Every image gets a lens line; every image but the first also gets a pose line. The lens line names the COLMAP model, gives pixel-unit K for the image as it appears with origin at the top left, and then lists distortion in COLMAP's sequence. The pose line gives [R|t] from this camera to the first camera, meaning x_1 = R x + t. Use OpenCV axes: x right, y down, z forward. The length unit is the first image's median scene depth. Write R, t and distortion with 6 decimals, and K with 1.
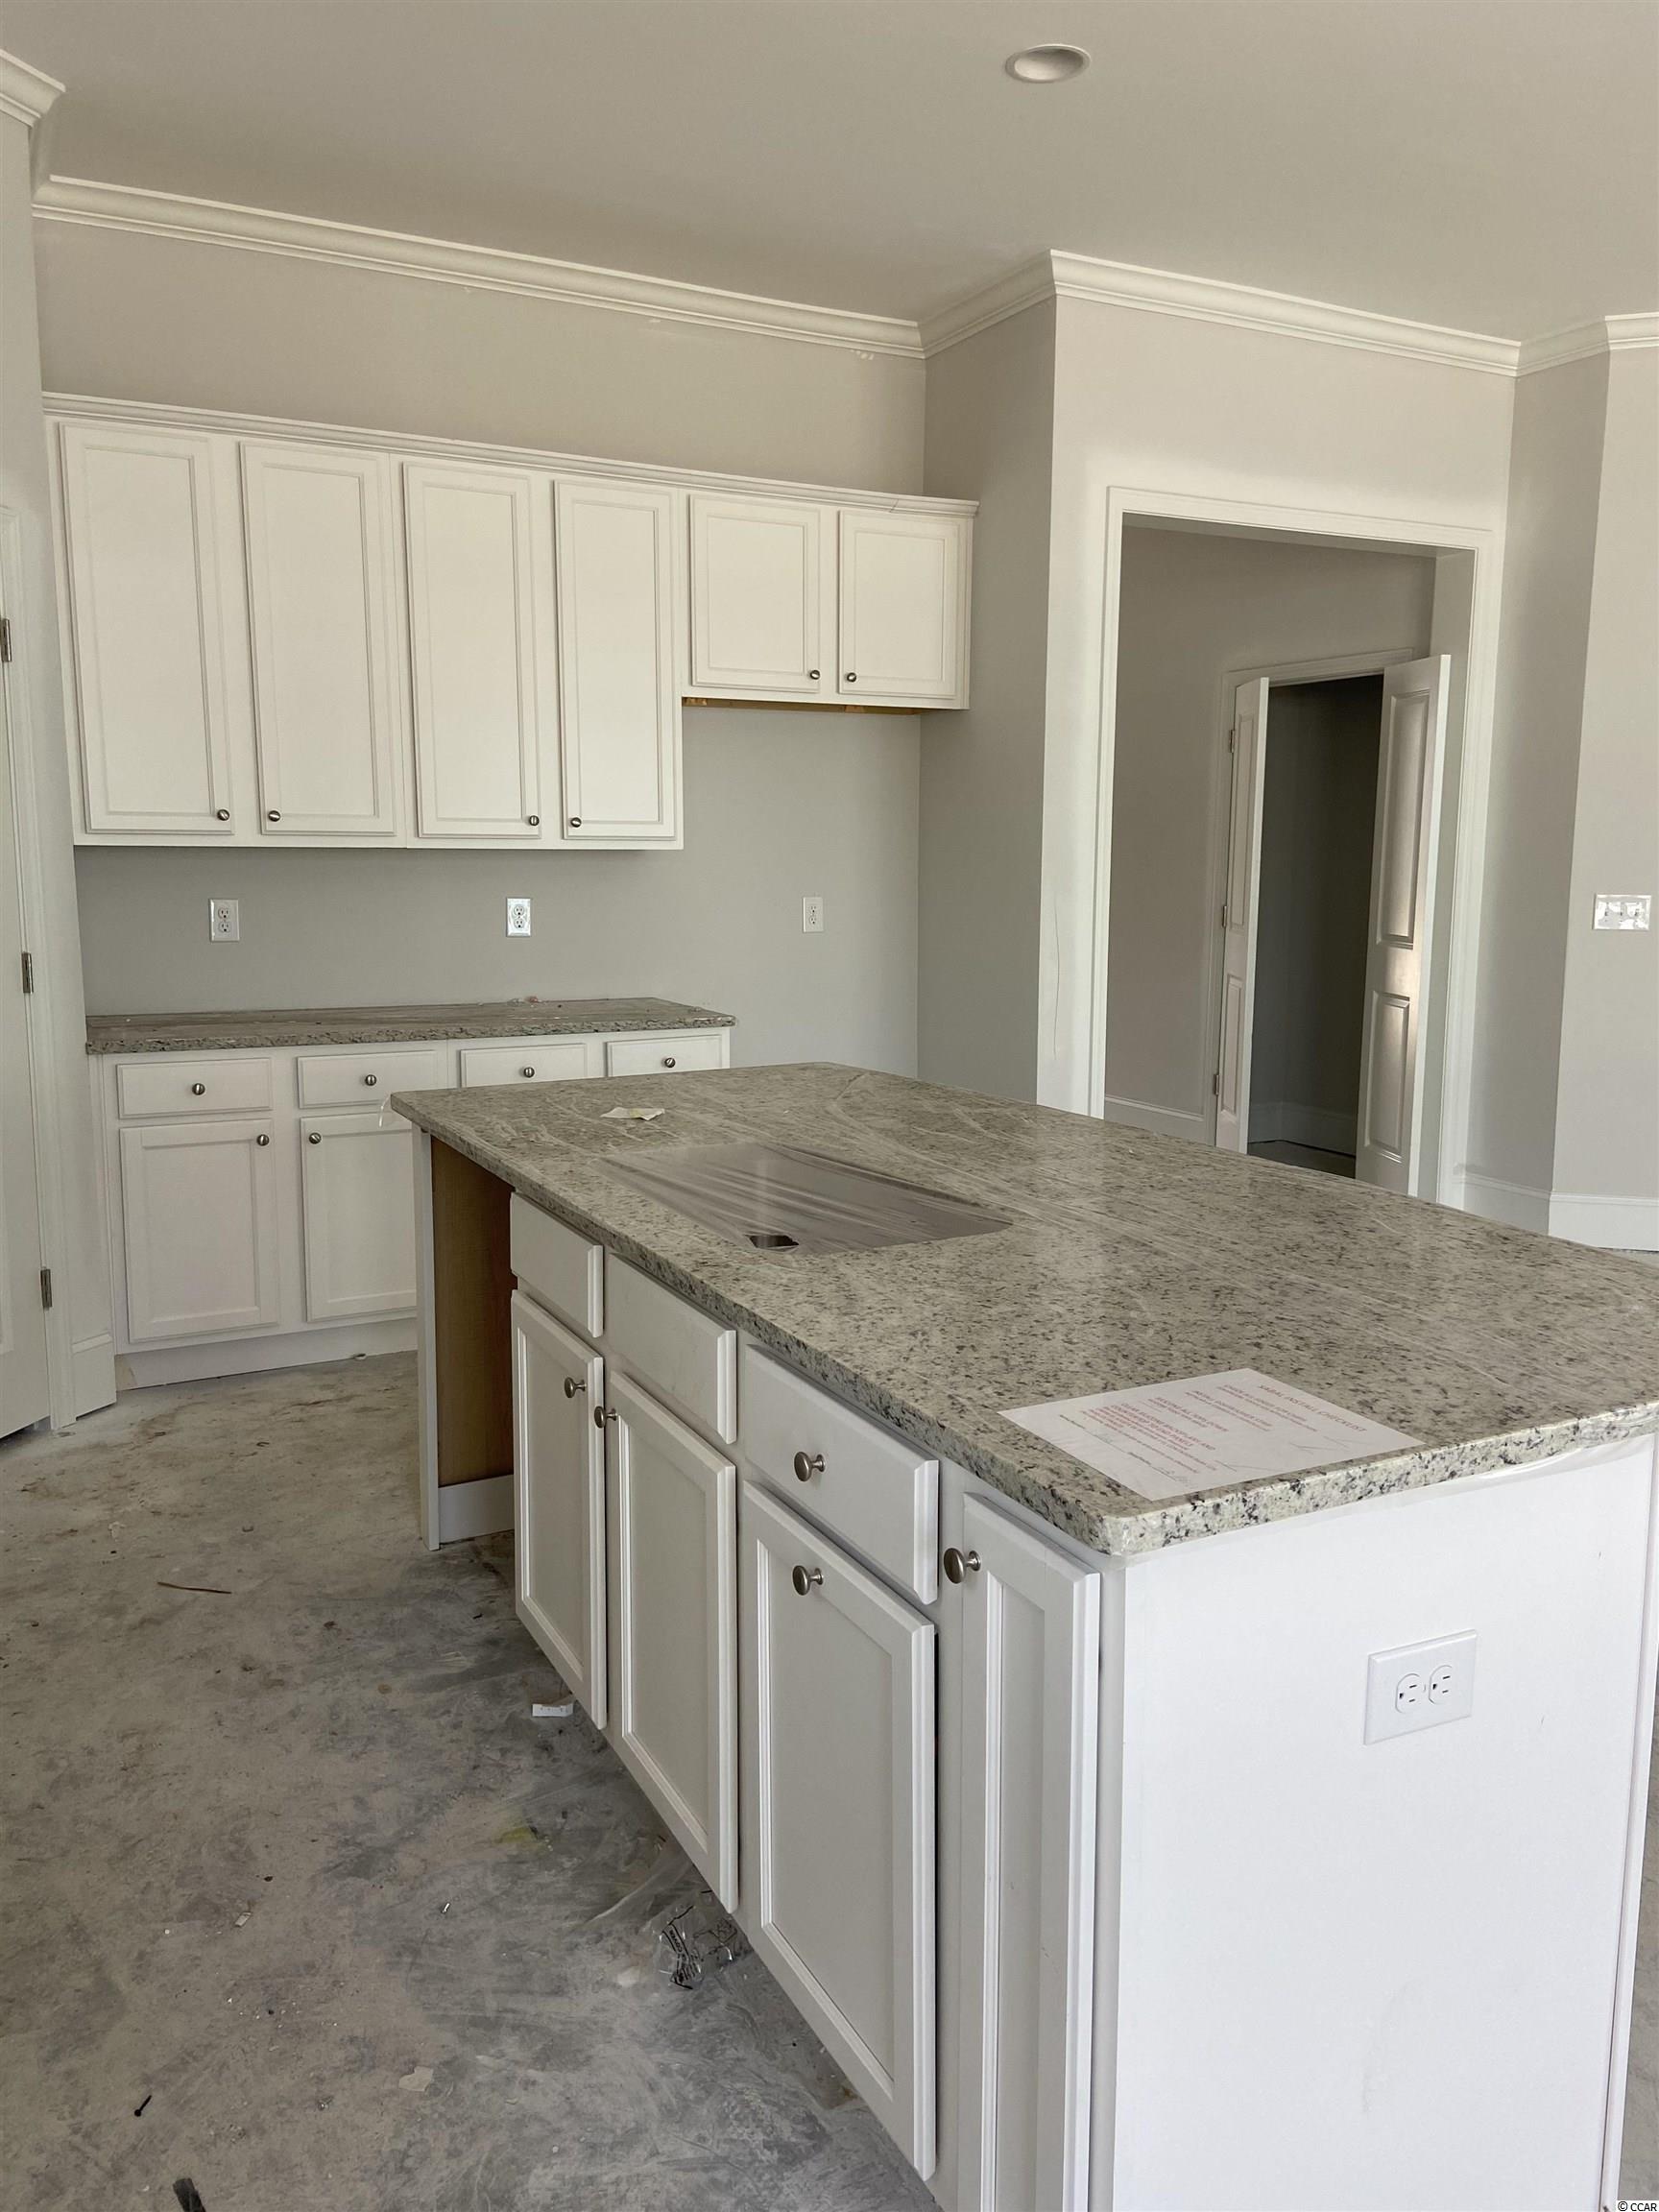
lens RADIAL K [[1714.8, 0, 843.9], [0, 1714.8, 1100.2], [0, 0, 1]] dist [0.024935, -0.003775]
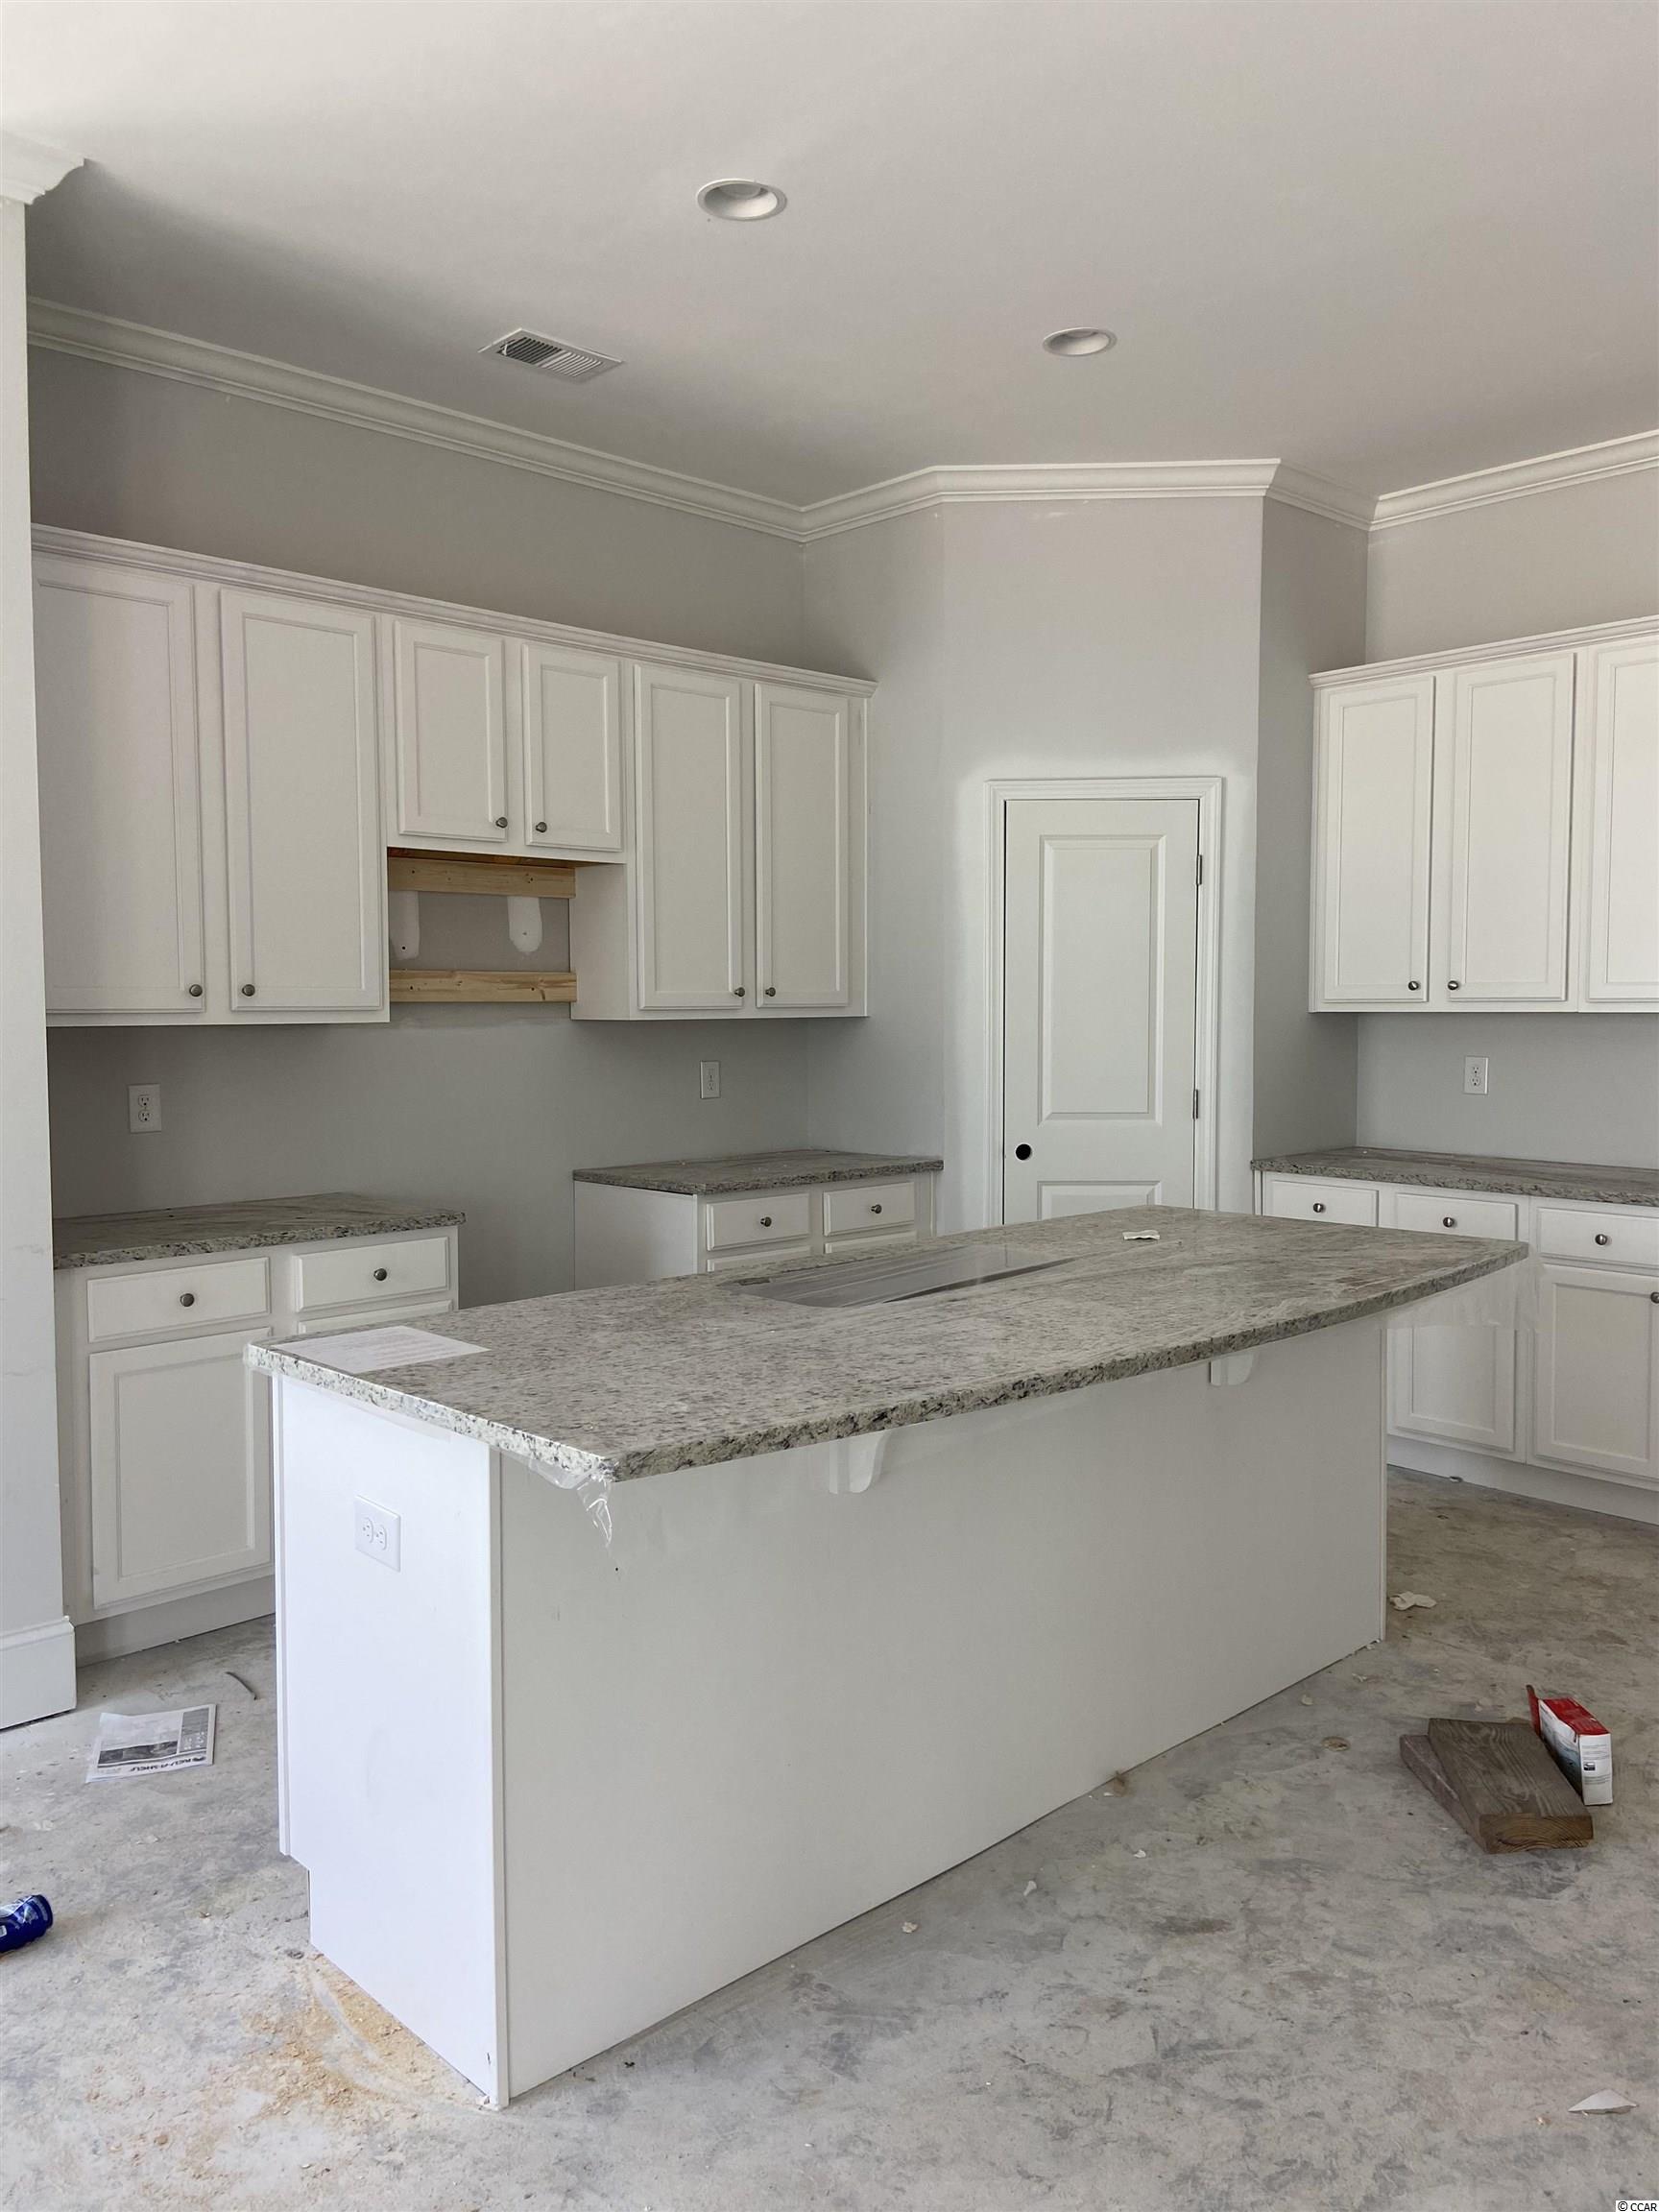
lens RADIAL K [[1714.8, 0, 842.4], [0, 1714.8, 1110.9], [0, 0, 1]] dist [0.024935, -0.003775]
pose [[0.251547, 0.054854, -0.966289, 0.677062], [-0.142283, 0.989641, 0.019140, -0.047550], [0.957329, 0.132672, 0.256746, 0.334138]]
